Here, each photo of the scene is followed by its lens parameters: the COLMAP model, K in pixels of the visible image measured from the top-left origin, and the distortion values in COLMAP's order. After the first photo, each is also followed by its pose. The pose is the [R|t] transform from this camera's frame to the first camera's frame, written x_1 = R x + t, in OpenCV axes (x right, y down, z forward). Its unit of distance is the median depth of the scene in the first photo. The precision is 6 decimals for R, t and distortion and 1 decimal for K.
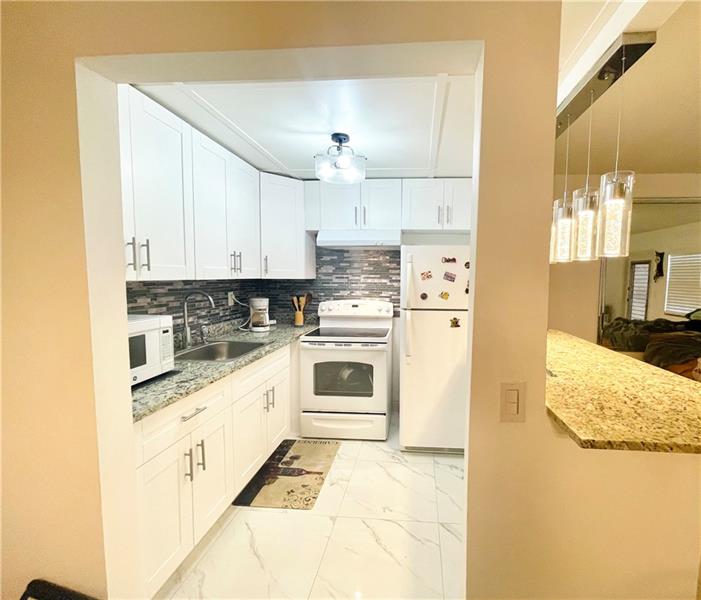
lens RADIAL K [[322.3, 0, 394.5], [0, 322.3, 298.6], [0, 0, 1]] dist [0.000865, -0.000315]
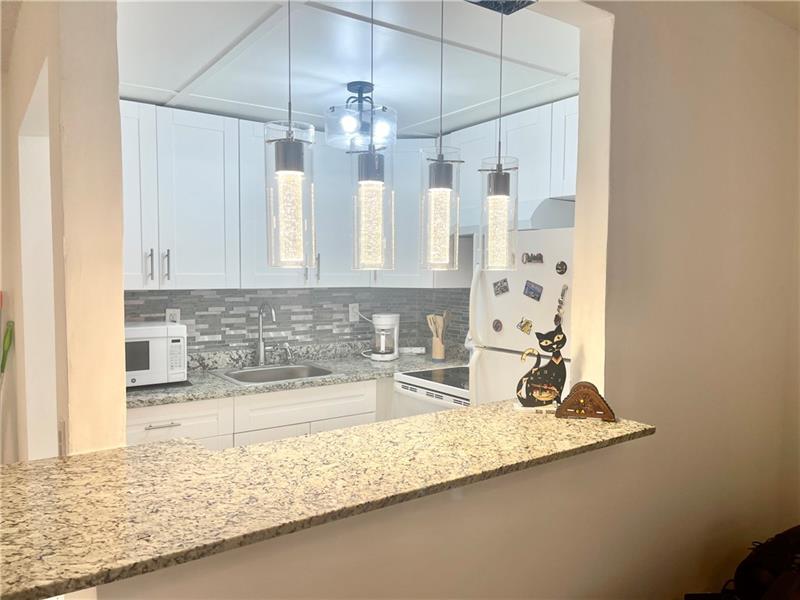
lens RADIAL K [[606.7, 0, 405.4], [0, 606.7, 302.7], [0, 0, 1]] dist [0.081048, -0.097896]
pose [[0.632200, 0.037231, -0.773910, 0.716261], [-0.054428, 0.998511, 0.003575, -0.036862], [0.772891, 0.039862, 0.633285, 0.206906]]
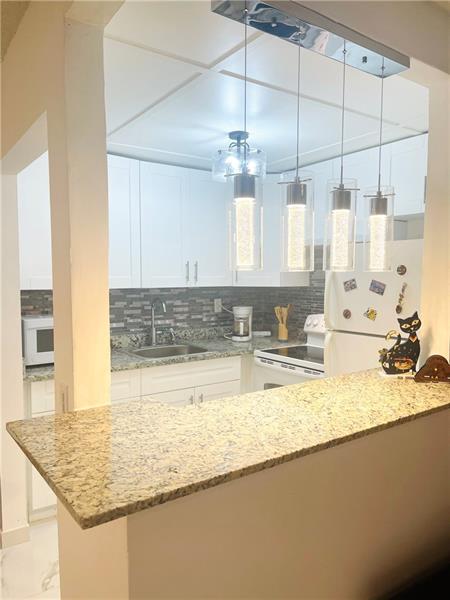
lens RADIAL K [[455.1, 0, 224.1], [0, 455.1, 304.1], [0, 0, 1]] dist [0.081048, -0.097896]
pose [[0.633444, 0.042302, -0.772632, 0.646768], [-0.047986, 0.998730, 0.015339, -0.028552], [0.772299, 0.027359, 0.634669, 0.121122]]
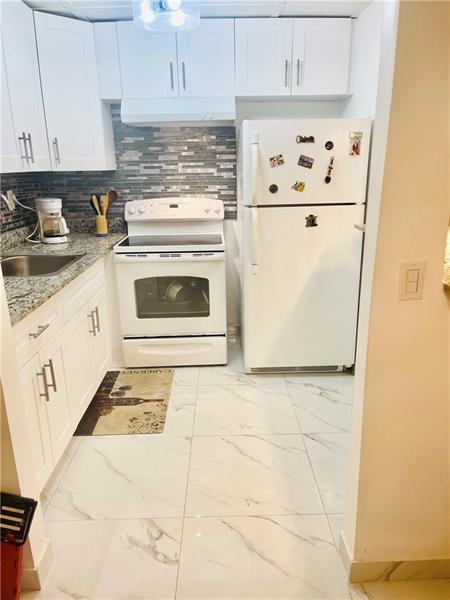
lens RADIAL K [[455.1, 0, 224.1], [0, 455.1, 304.1], [0, 0, 1]] dist [0.081048, -0.097896]
pose [[0.995828, -0.050679, 0.075883, -0.118755], [0.032313, 0.973558, 0.226144, 0.009904], [-0.085338, -0.222748, 0.971134, -0.138876]]
